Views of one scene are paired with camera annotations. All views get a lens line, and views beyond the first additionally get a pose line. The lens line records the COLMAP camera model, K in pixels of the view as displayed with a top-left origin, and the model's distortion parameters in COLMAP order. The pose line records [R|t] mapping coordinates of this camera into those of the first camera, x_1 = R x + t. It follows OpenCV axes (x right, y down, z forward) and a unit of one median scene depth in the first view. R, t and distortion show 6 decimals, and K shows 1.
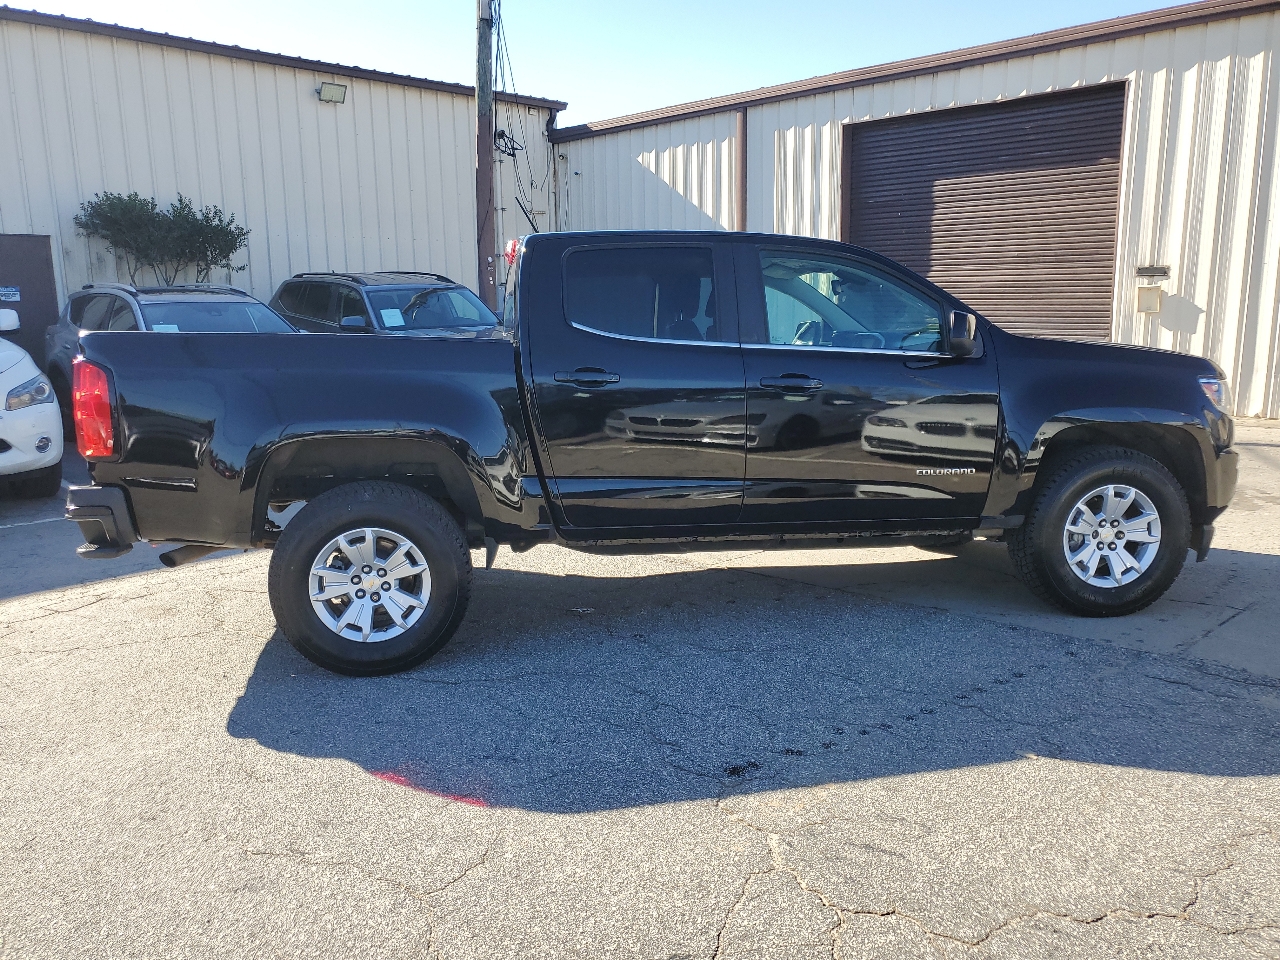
lens RADIAL K [[1010.9, 0, 643.4], [0, 1010.9, 475.9], [0, 0, 1]] dist [0.004658, 0.008856]
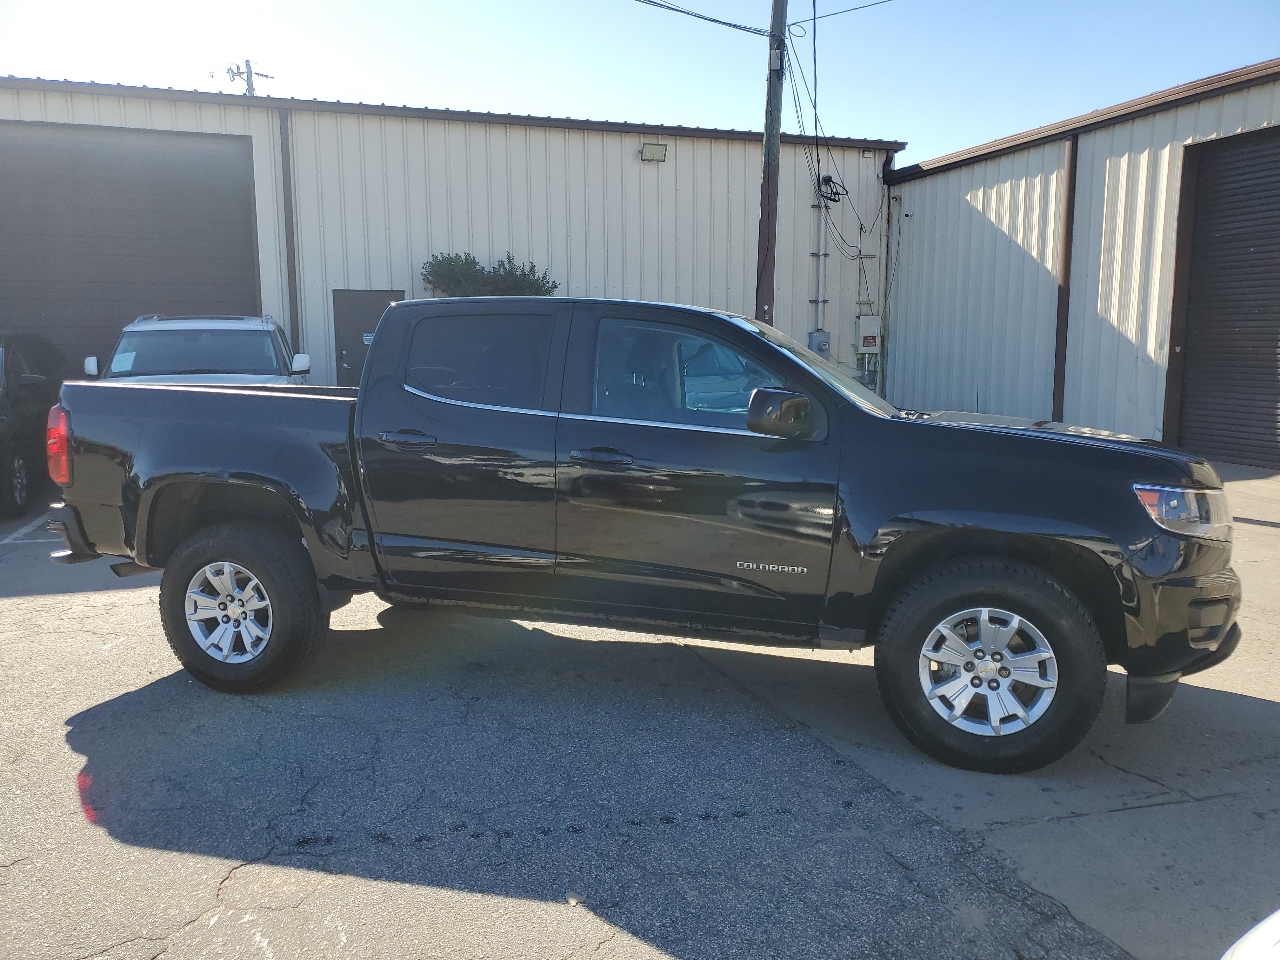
lens RADIAL K [[1010.9, 0, 645.5], [0, 1010.9, 490.5], [0, 0, 1]] dist [0.004658, 0.008856]
pose [[0.894167, 0.075394, -0.441341, 0.558231], [-0.085686, 0.996316, -0.003400, -0.056638], [0.439459, 0.040857, 0.897333, 0.157480]]
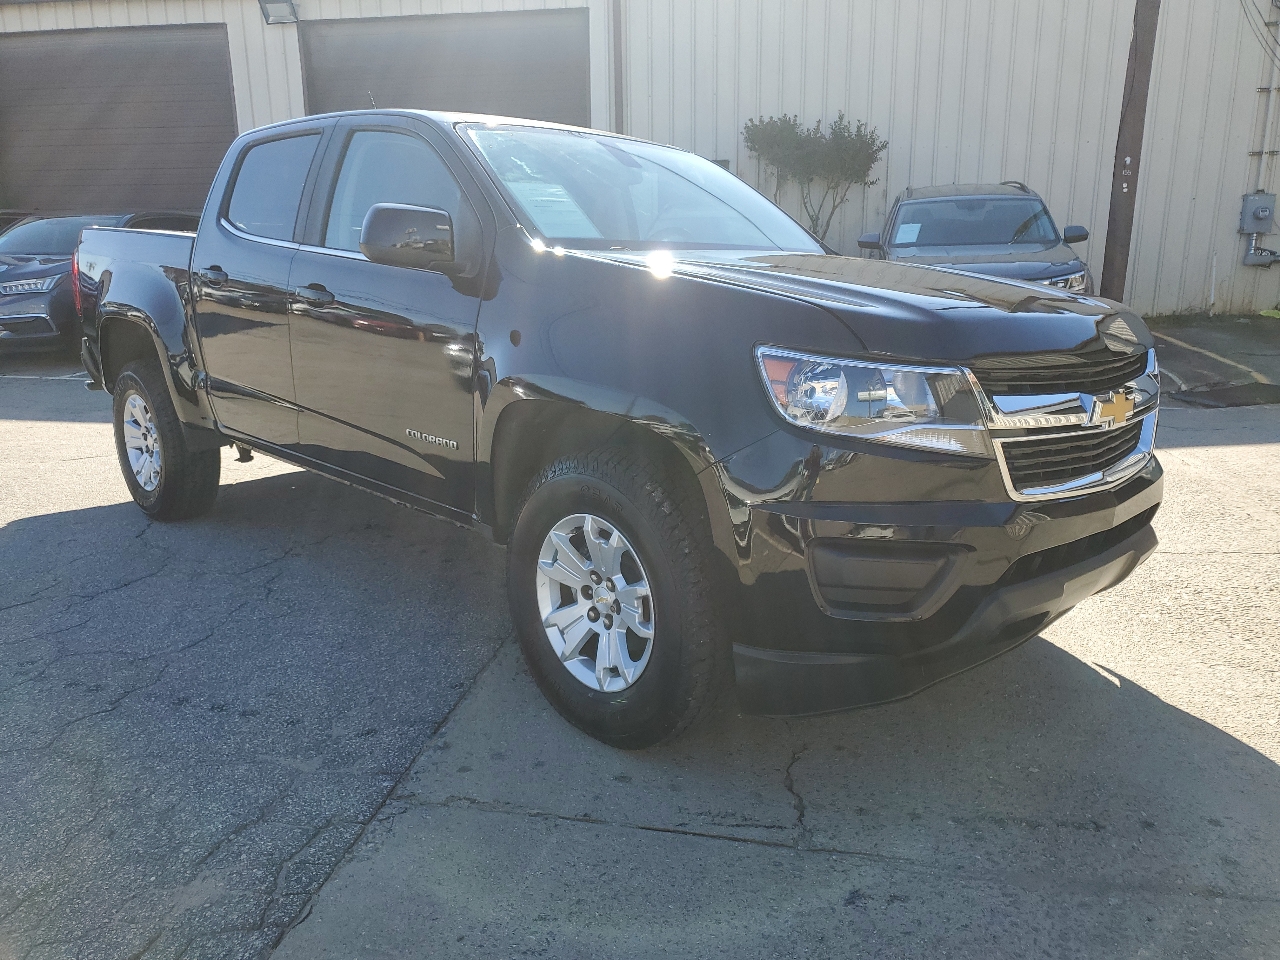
lens RADIAL K [[1029.0, 0, 651.2], [0, 1029.0, 469.1], [0, 0, 1]] dist [0.019570, 0.009068]
pose [[0.568524, 0.192064, -0.799932, 0.927262], [-0.142210, 0.980671, 0.134389, -0.097316], [0.810282, 0.037355, 0.584848, 0.675168]]
